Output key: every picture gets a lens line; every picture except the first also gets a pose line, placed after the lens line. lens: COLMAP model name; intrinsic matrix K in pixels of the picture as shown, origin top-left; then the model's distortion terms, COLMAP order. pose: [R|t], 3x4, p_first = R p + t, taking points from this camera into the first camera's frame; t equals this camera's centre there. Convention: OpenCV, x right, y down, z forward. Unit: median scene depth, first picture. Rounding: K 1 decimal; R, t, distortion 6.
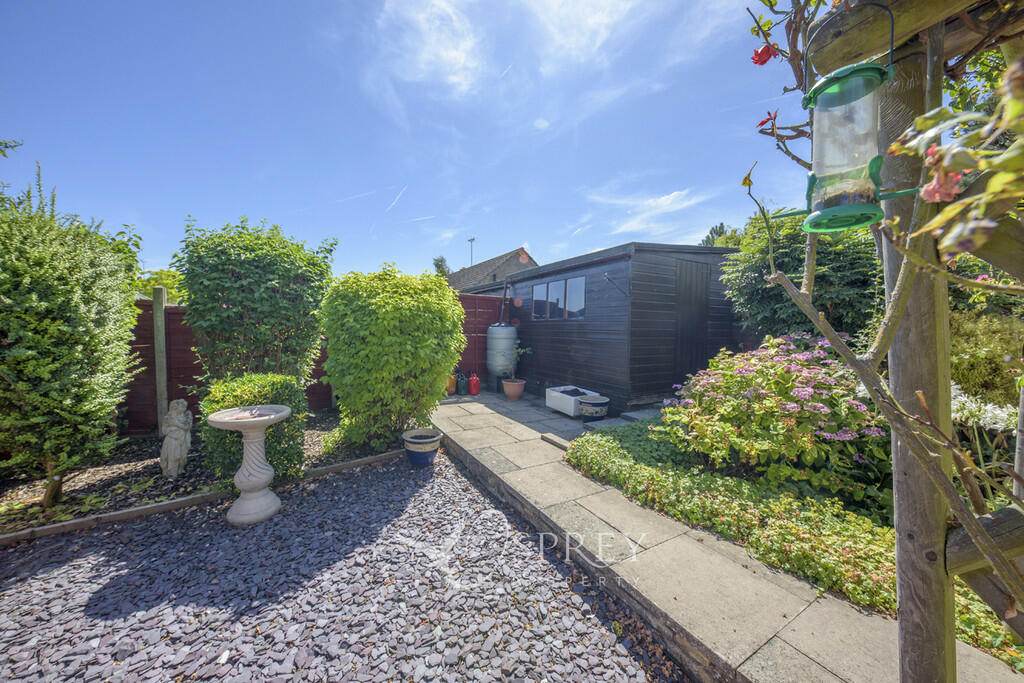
lens RADIAL K [[348.0, 0, 512.0], [0, 348.0, 341.5], [0, 0, 1]] dist [-0.000983, -0.000079]
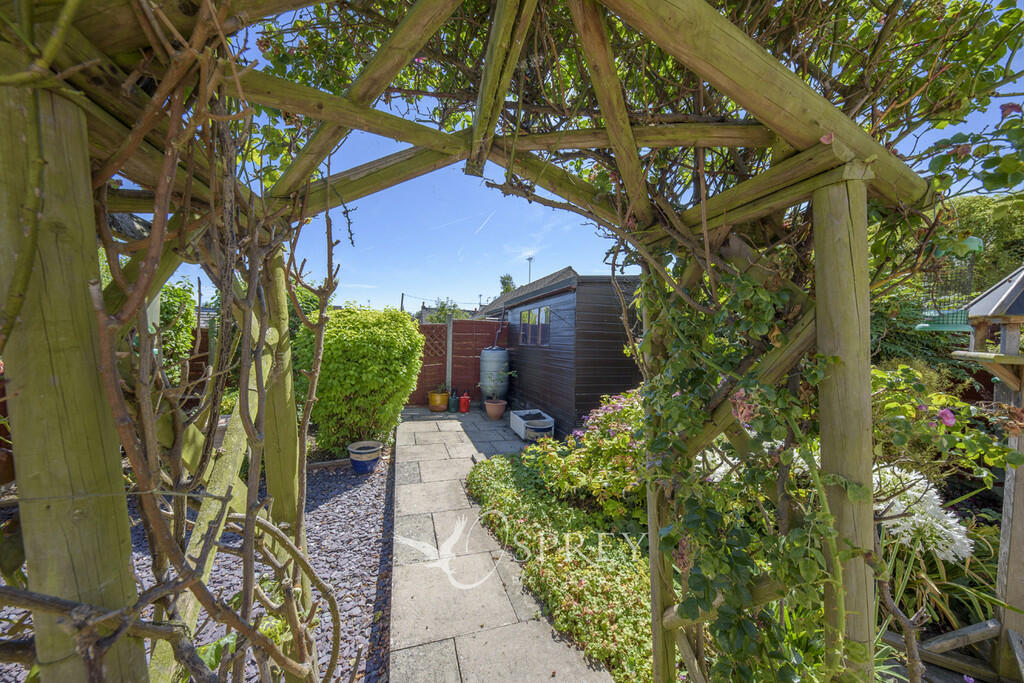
lens RADIAL K [[348.0, 0, 512.0], [0, 348.0, 341.5], [0, 0, 1]] dist [-0.000983, -0.000079]
pose [[0.977817, 0.014055, -0.208988, 0.313228], [-0.022655, 0.998990, -0.038814, -0.035272], [0.208231, 0.042688, 0.977148, -0.046267]]
